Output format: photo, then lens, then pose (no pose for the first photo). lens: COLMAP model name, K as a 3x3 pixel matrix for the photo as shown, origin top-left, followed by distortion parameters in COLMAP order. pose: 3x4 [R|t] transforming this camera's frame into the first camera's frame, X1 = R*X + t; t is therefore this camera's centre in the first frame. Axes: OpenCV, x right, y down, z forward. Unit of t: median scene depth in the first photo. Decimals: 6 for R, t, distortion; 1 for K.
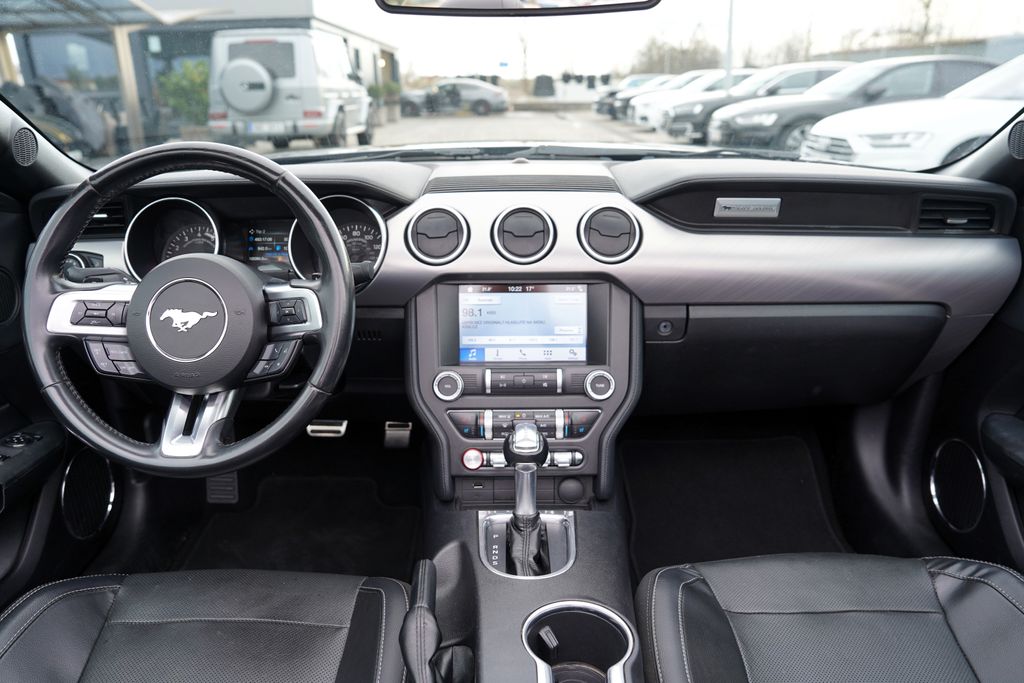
lens RADIAL K [[719.4, 0, 504.4], [0, 719.4, 332.7], [0, 0, 1]] dist [-0.085361, 0.058261]
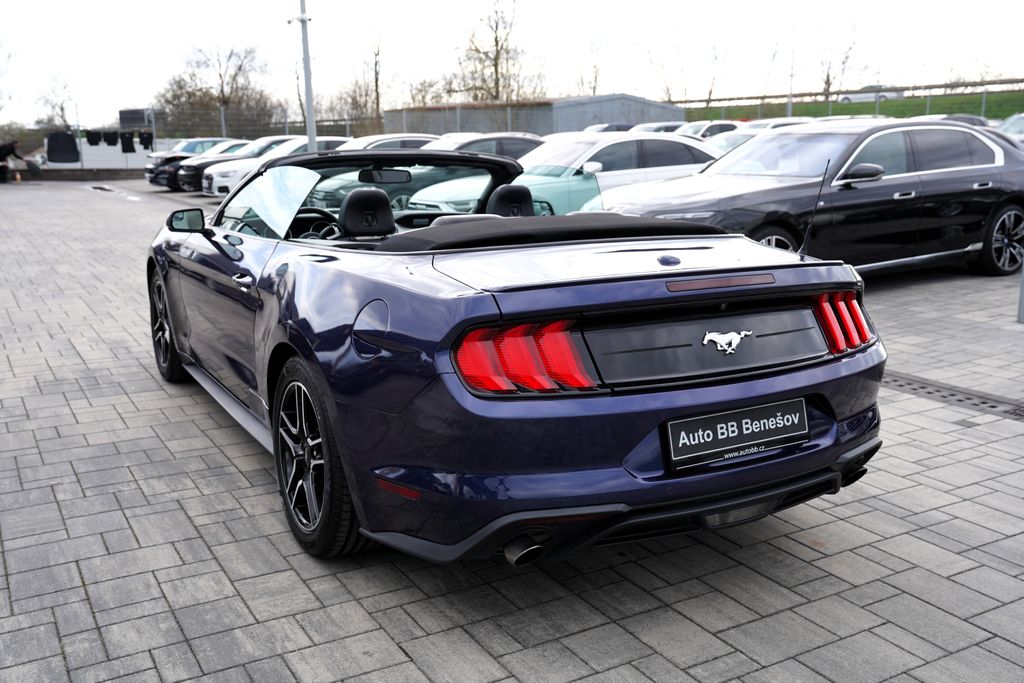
lens RADIAL K [[946.8, 0, 516.8], [0, 946.8, 323.8], [0, 0, 1]] dist [0.021197, 0.000000]
pose [[0.855186, -0.081531, 0.511869, -0.183105], [0.154921, 0.982614, -0.102316, 0.094467], [-0.494628, 0.166798, 0.852949, -0.345177]]
